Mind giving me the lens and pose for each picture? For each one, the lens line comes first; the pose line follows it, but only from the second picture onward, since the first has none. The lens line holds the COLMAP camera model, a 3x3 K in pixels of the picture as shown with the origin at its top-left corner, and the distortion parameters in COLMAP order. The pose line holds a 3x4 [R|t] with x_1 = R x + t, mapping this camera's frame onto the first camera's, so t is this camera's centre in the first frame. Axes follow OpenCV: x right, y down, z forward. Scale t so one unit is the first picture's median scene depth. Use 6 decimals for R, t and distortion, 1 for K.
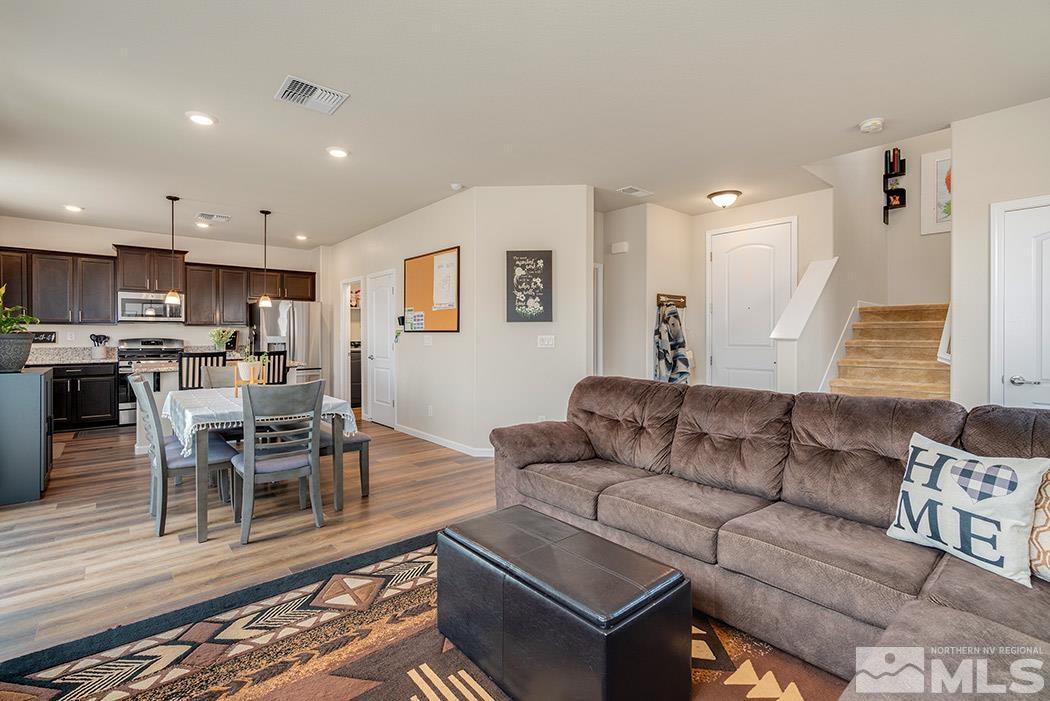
lens RADIAL K [[469.7, 0, 525.7], [0, 469.7, 343.3], [0, 0, 1]] dist [-0.010189, -0.000256]
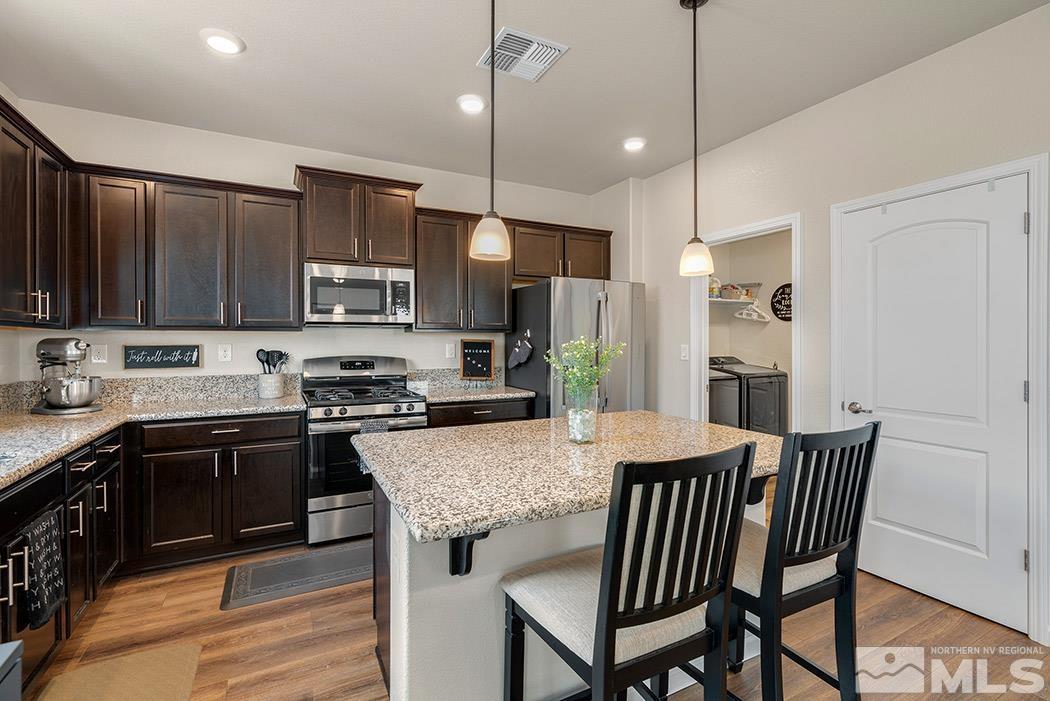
lens RADIAL K [[476.9, 0, 520.8], [0, 476.9, 345.9], [0, 0, 1]] dist [-0.009131, 0.000497]
pose [[0.969895, 0.000498, -0.243523, -0.610659], [-0.002065, 0.999979, -0.006178, -0.024114], [0.243515, 0.006495, 0.969875, 0.653733]]
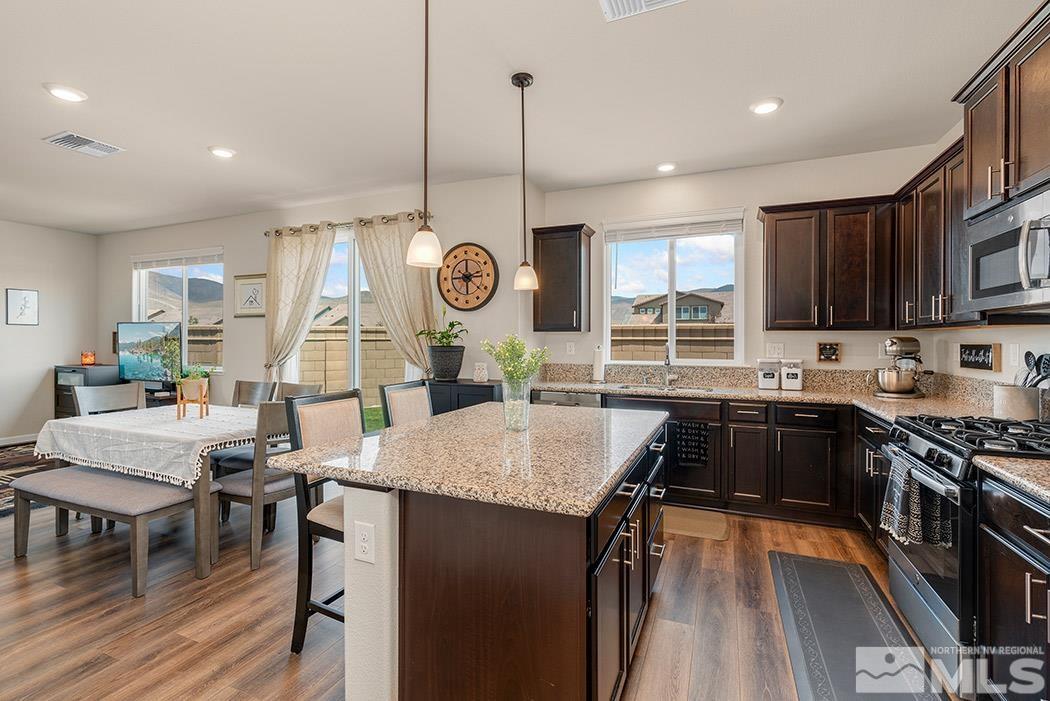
lens RADIAL K [[487.1, 0, 520.4], [0, 487.1, 337.8], [0, 0, 1]] dist [-0.002459, -0.000040]
pose [[-0.901793, -0.003662, -0.432152, -0.480045], [-0.009379, 0.999894, 0.011099, -0.034594], [0.432066, 0.014062, -0.901732, 1.368216]]
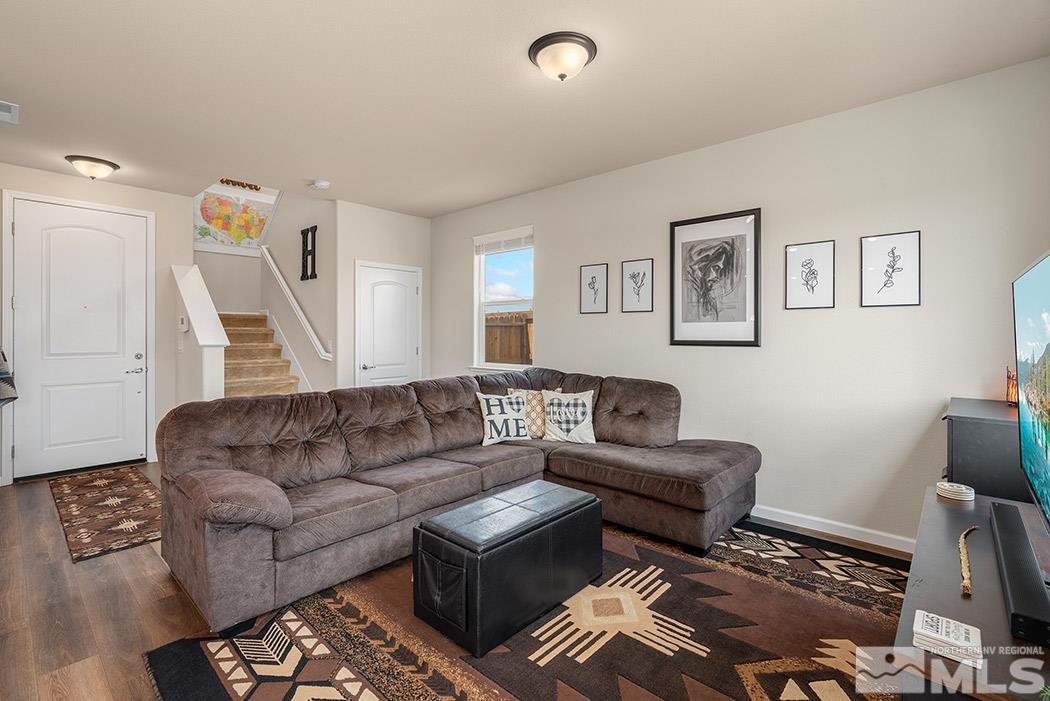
lens RADIAL K [[487.1, 0, 520.4], [0, 487.1, 337.8], [0, 0, 1]] dist [-0.002459, -0.000040]
pose [[-0.127327, -0.004461, 0.991851, -0.418915], [0.016926, 0.999835, 0.006670, -0.016868], [-0.991716, 0.017637, -0.127230, 0.366078]]
